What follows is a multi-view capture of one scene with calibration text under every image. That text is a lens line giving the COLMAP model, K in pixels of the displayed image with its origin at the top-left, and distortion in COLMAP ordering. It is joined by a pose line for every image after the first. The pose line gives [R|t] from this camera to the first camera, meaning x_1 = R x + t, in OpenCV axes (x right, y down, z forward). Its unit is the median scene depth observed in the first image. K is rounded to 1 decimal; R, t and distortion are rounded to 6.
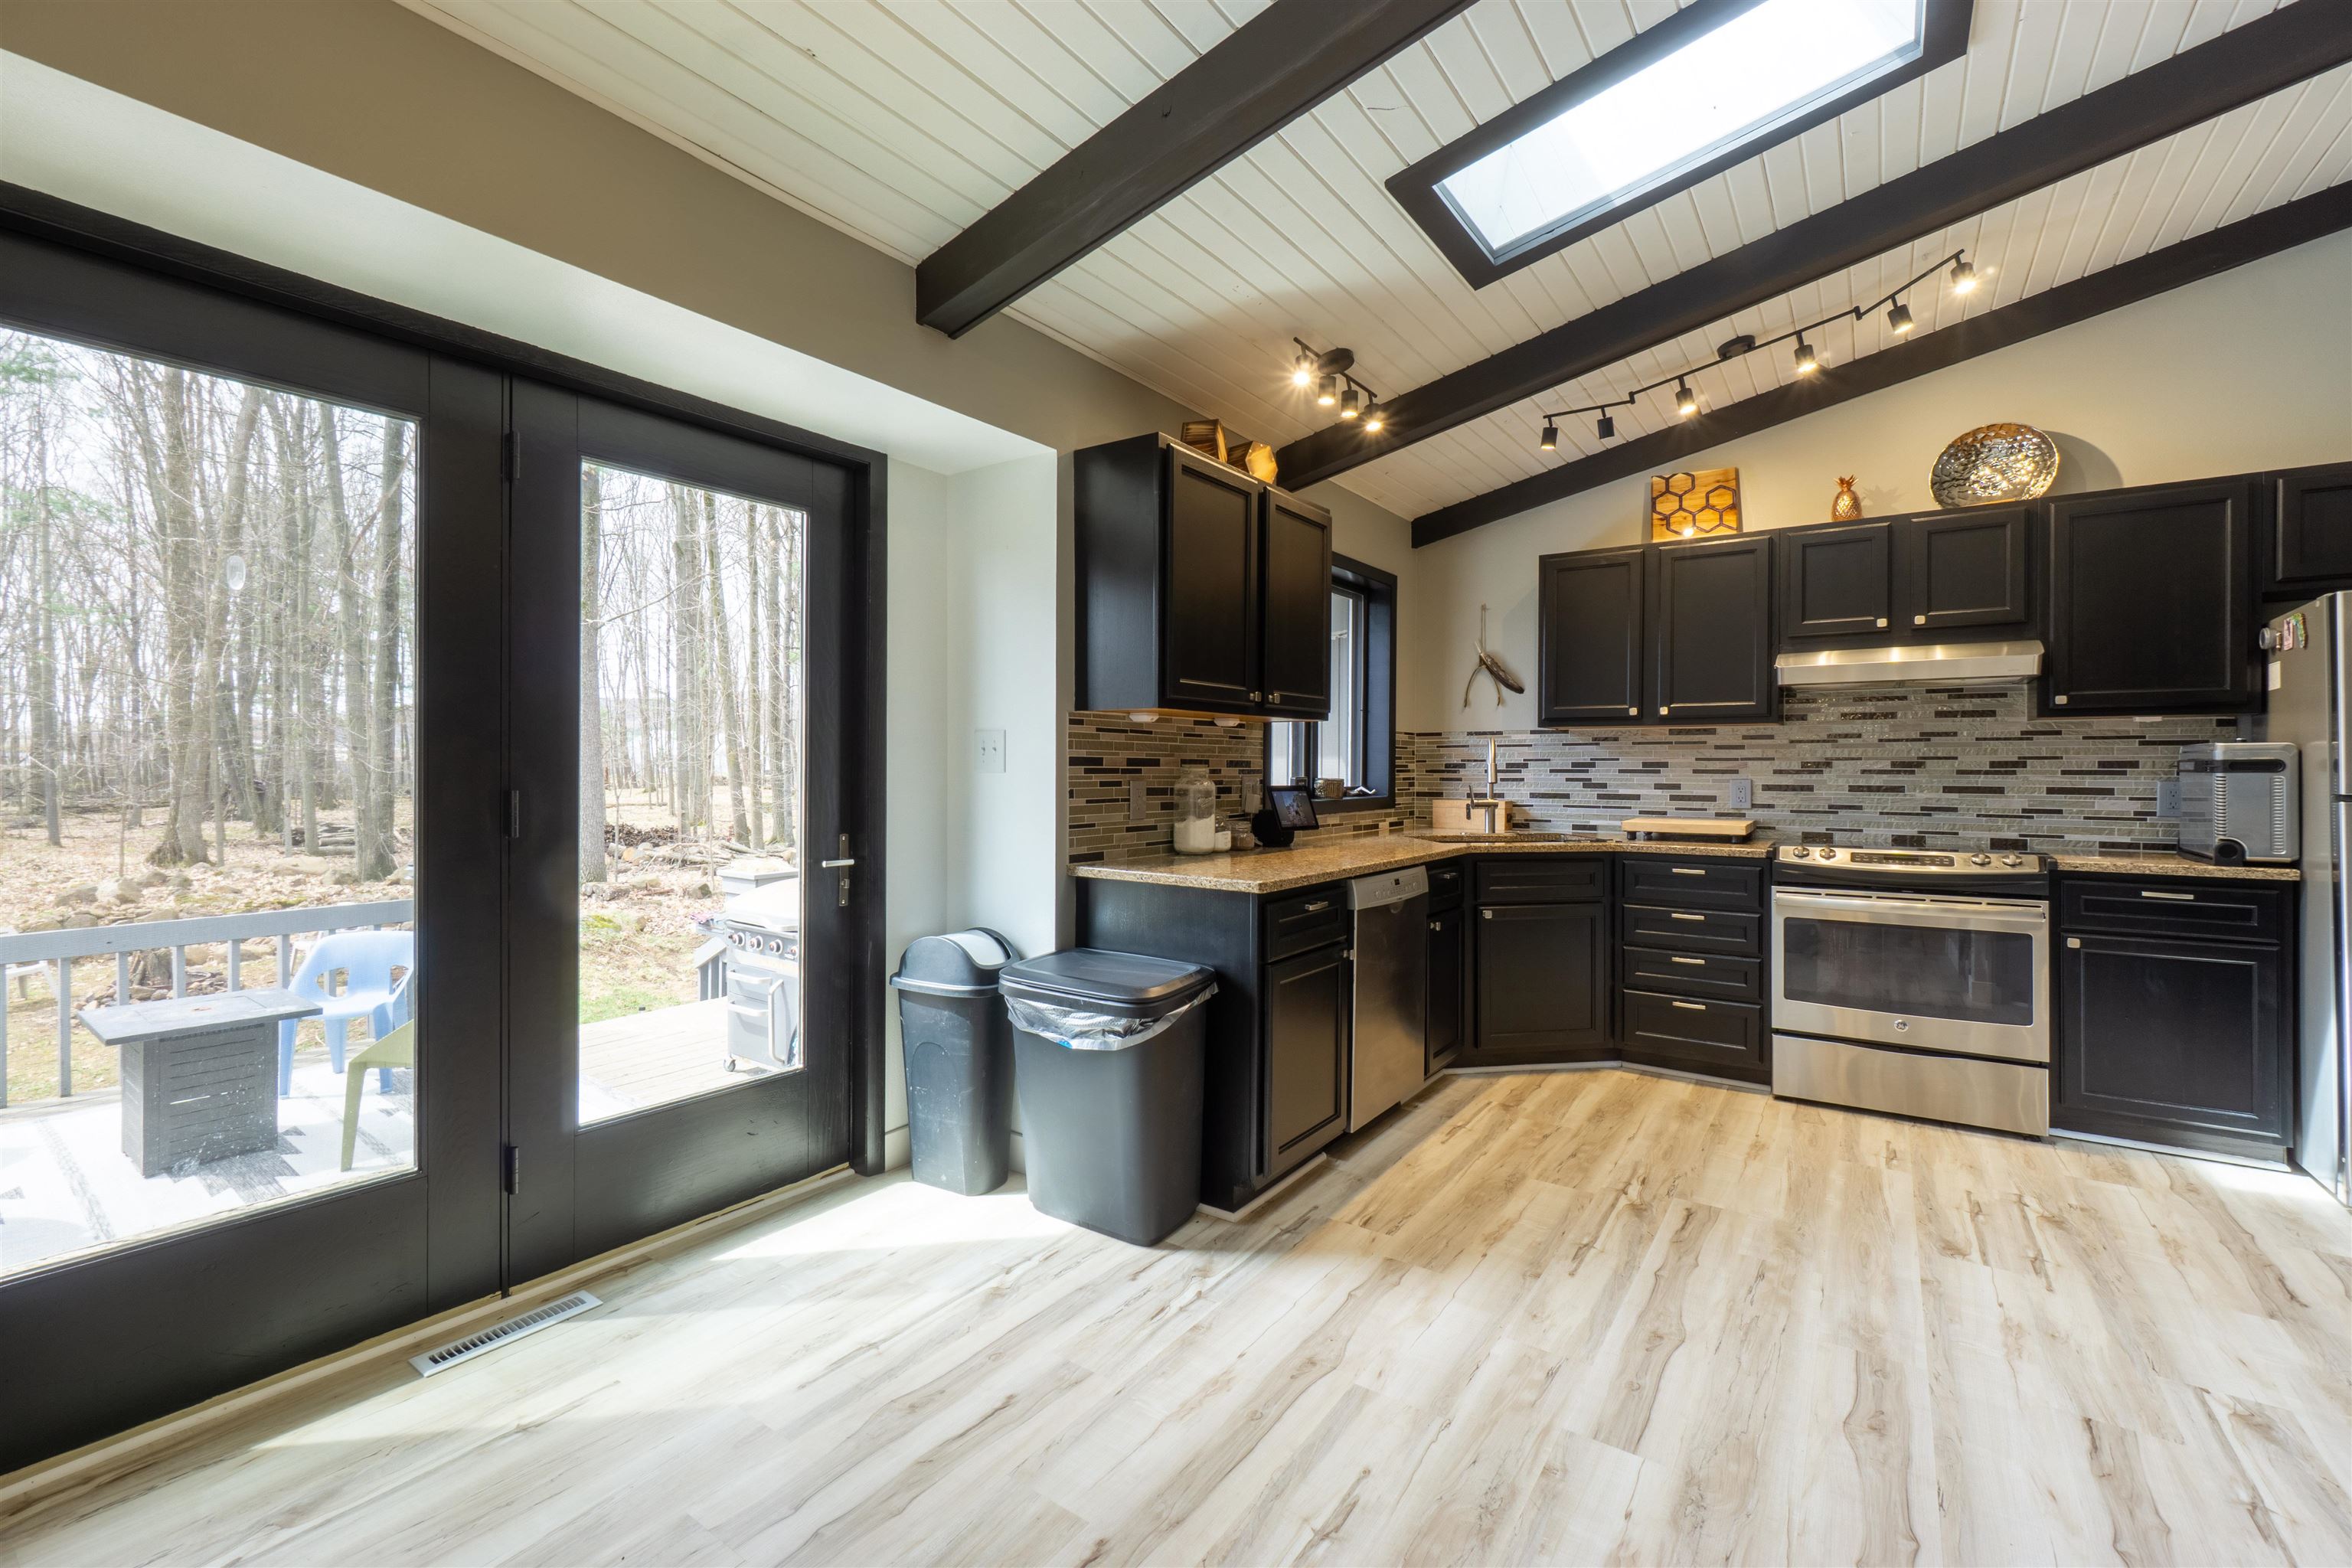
lens RADIAL K [[1007.9, 0, 1218.4], [0, 1007.9, 769.5], [0, 0, 1]] dist [-0.008539, 0.002843]
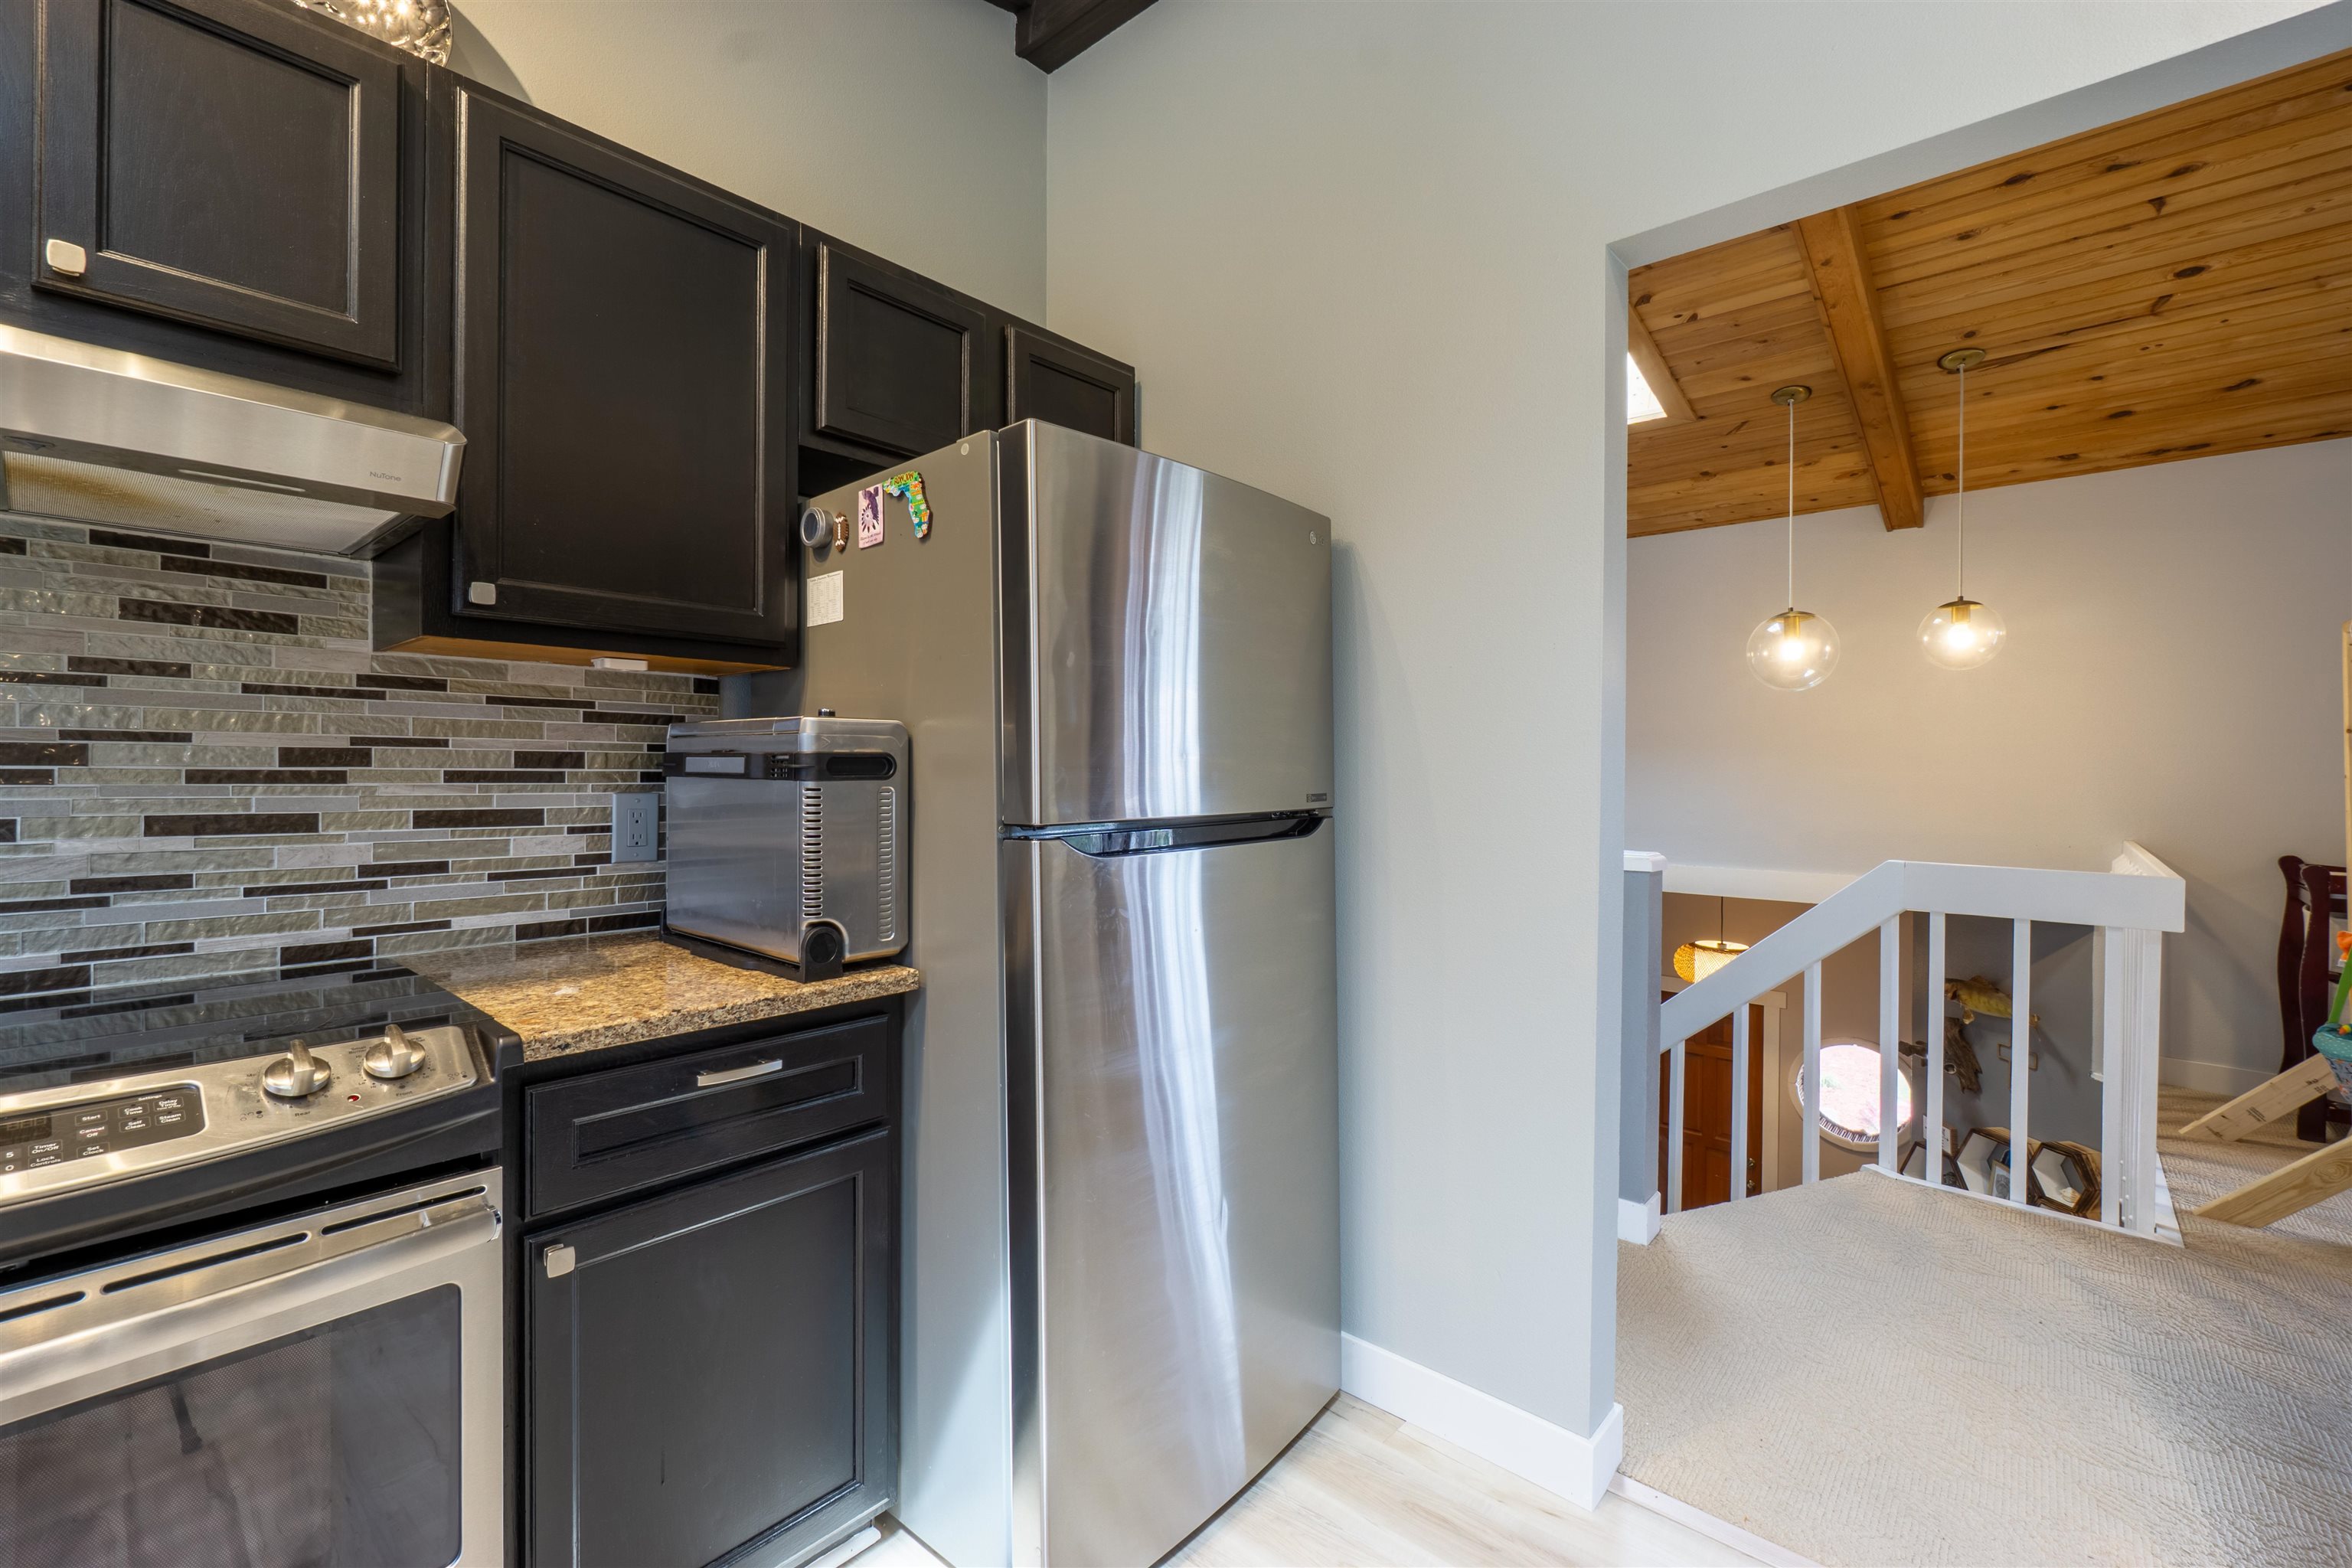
lens RADIAL K [[1007.9, 0, 1070.7], [0, 1007.9, 773.8], [0, 0, 1]] dist [-0.008539, 0.002843]
pose [[0.189828, -0.003614, 0.981811, 0.454560], [-0.005553, 0.999973, 0.004754, -0.001866], [-0.981802, -0.006354, 0.189803, 0.637802]]
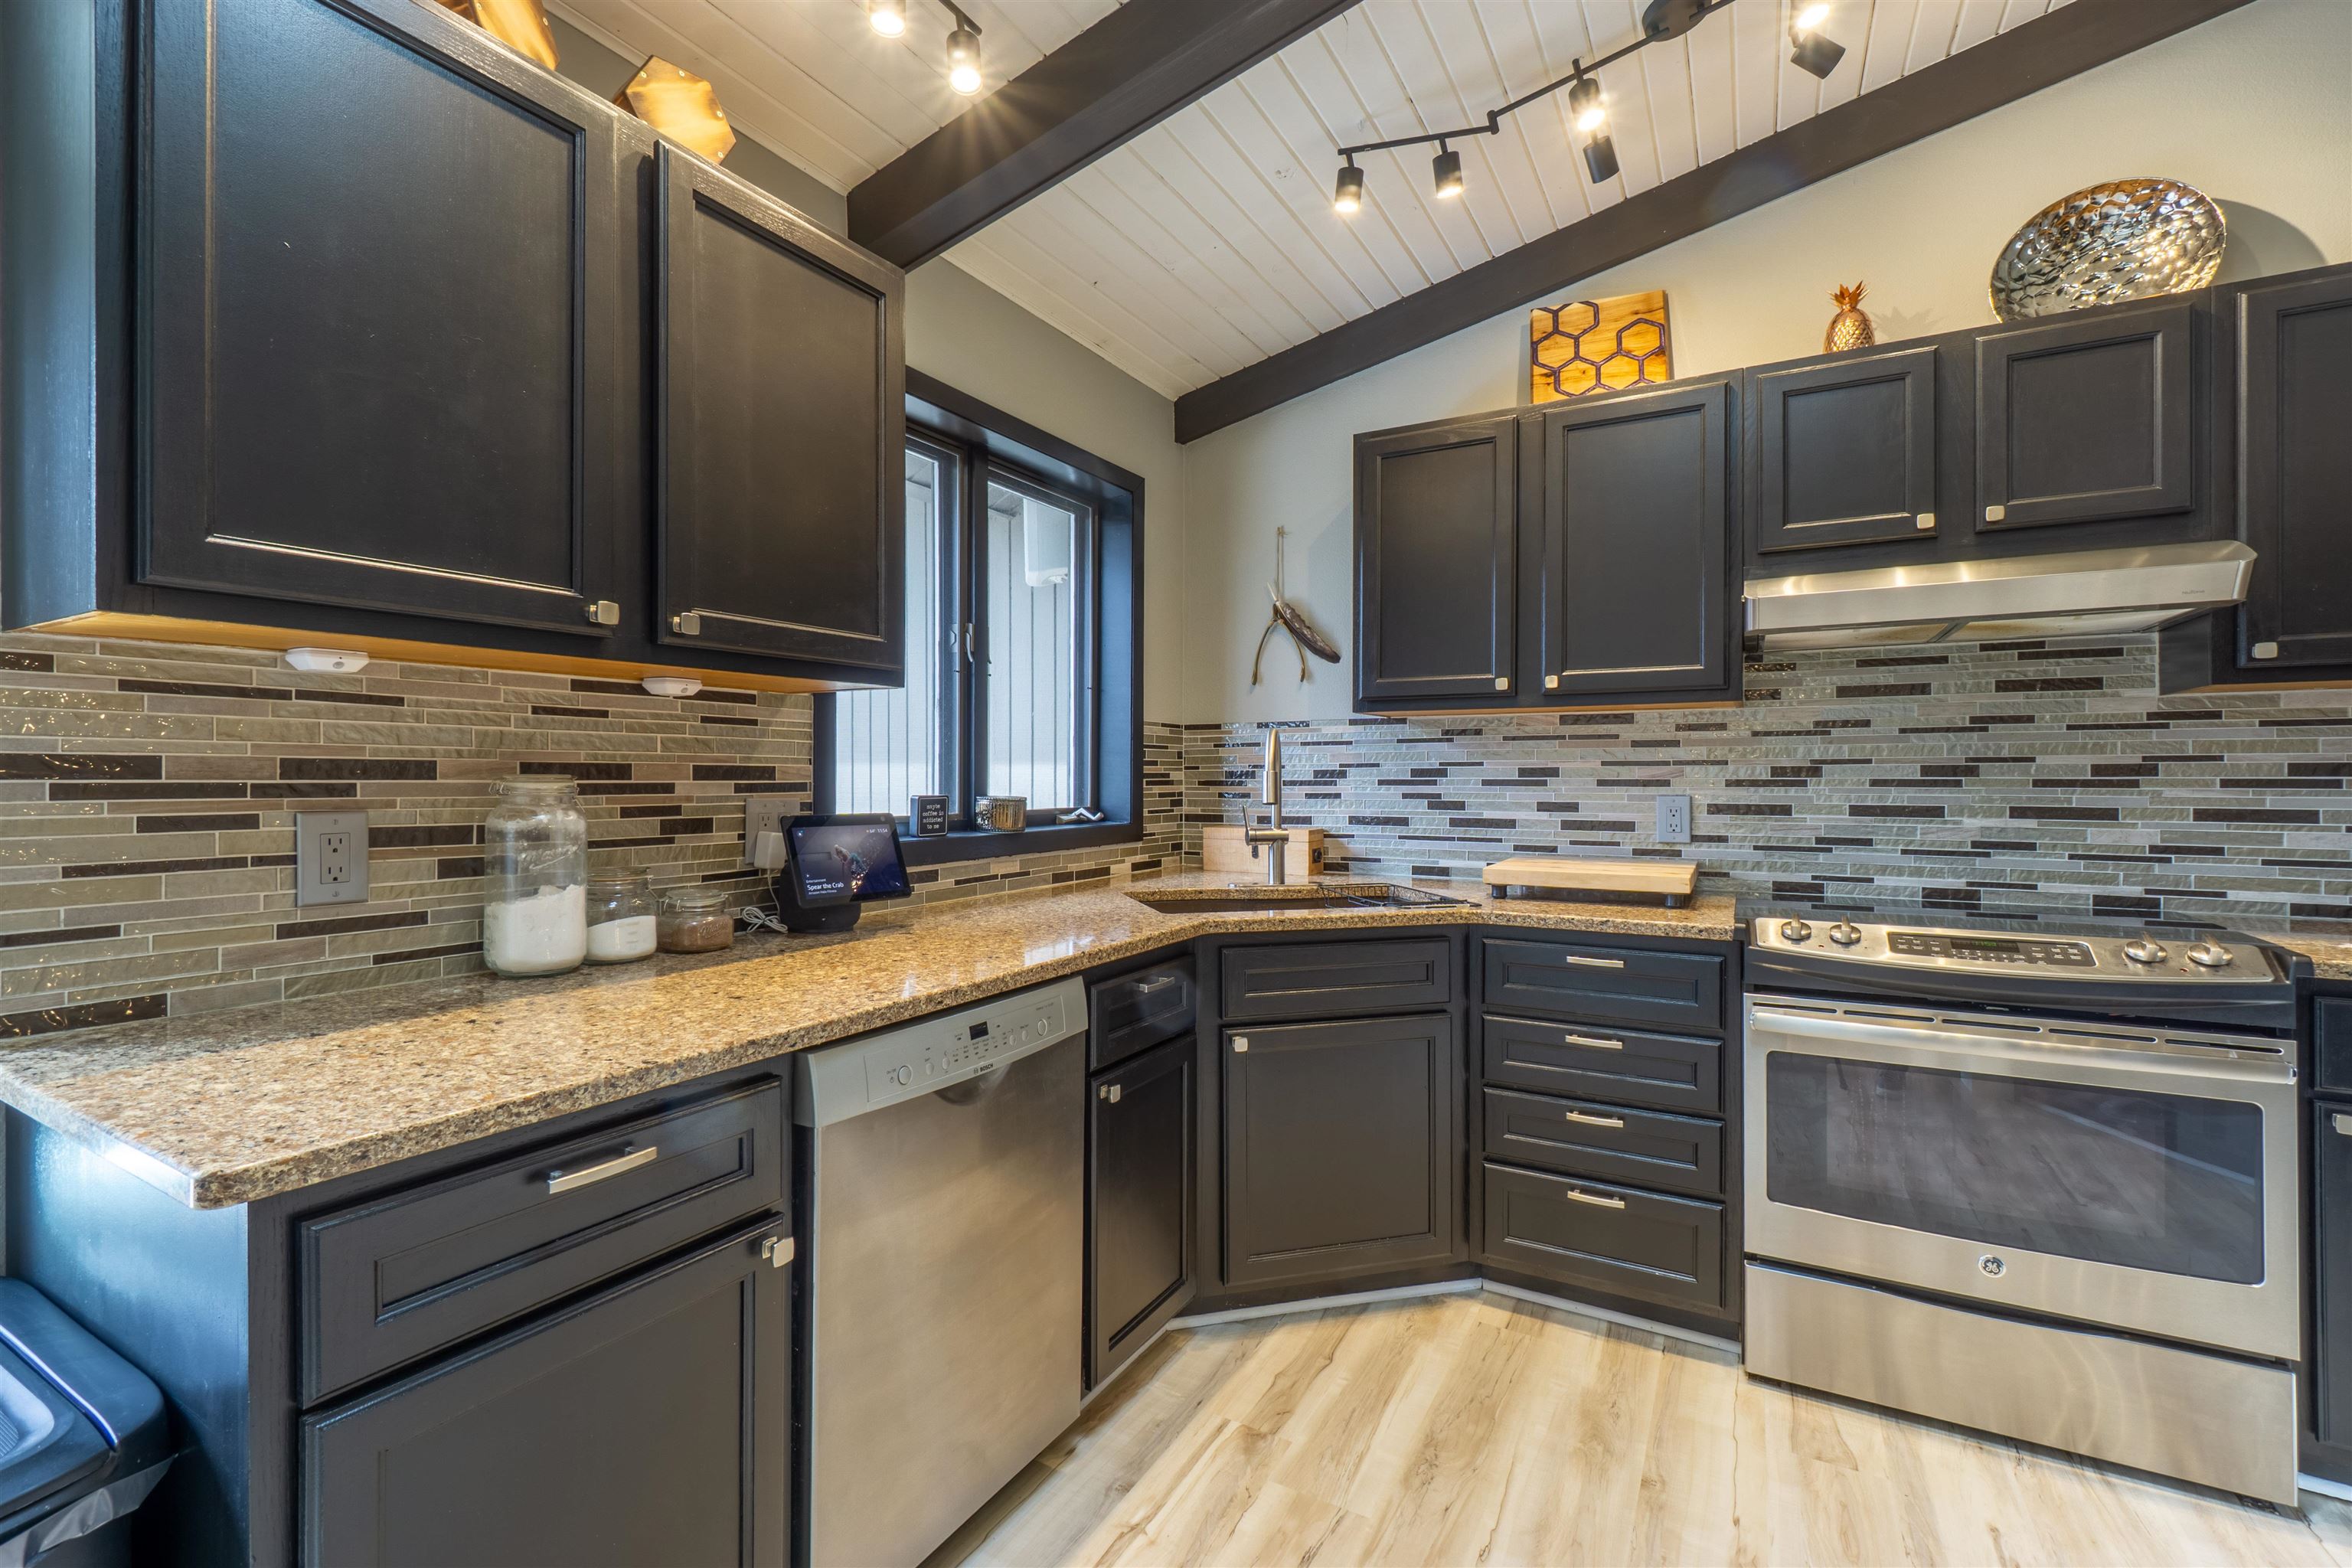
lens RADIAL K [[1007.9, 0, 1192.9], [0, 1007.9, 779.6], [0, 0, 1]] dist [-0.008539, 0.002843]
pose [[0.997438, -0.003284, 0.071461, 0.204975], [0.003254, 0.999995, 0.000534, -0.001466], [-0.071462, -0.000301, 0.997443, 0.457815]]
